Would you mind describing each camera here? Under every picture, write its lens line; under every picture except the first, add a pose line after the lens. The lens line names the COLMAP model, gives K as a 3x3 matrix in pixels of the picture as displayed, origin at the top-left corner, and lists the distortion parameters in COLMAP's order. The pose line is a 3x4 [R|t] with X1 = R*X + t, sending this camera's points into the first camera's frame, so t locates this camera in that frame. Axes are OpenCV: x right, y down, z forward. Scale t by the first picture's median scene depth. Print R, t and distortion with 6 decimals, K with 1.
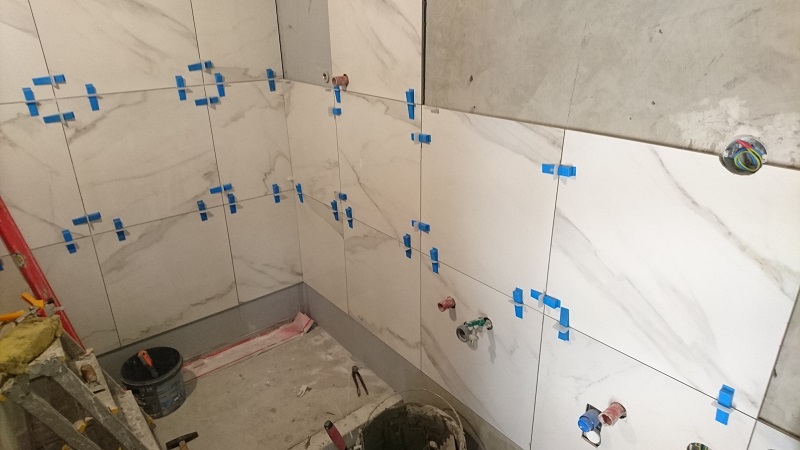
lens RADIAL K [[507.7, 0, 396.4], [0, 507.7, 229.5], [0, 0, 1]] dist [0.111670, -0.173281]
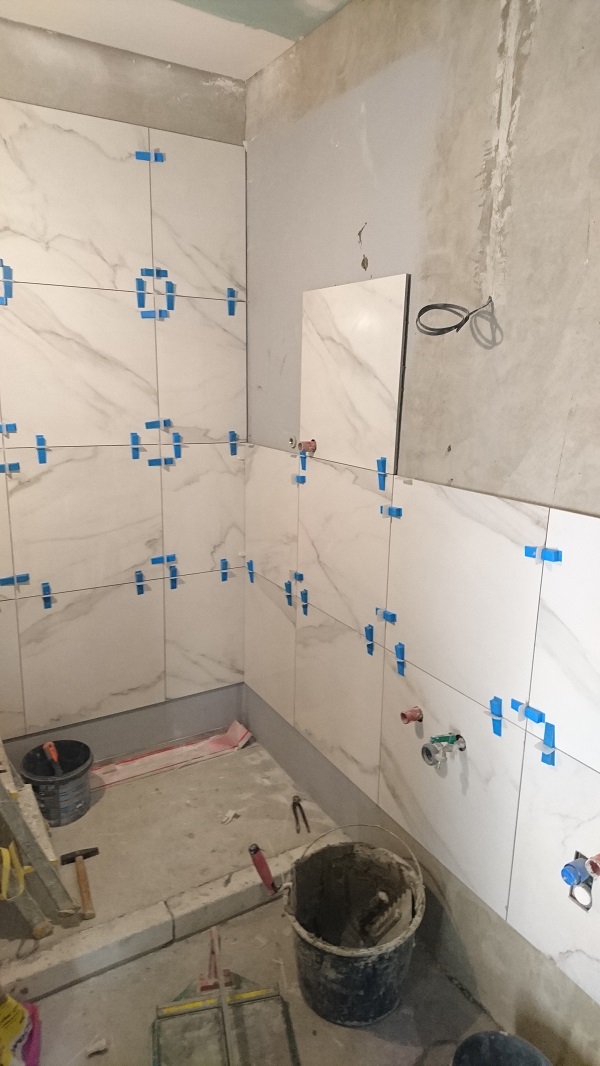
lens RADIAL K [[666.6, 0, 300.0], [0, 666.6, 533.0], [0, 0, 1]] dist [0.124217, -0.171167]
pose [[0.989411, 0.069374, -0.127487, 0.035211], [-0.089734, 0.982763, -0.161630, 0.045788], [0.114077, 0.171359, 0.978582, -0.108976]]
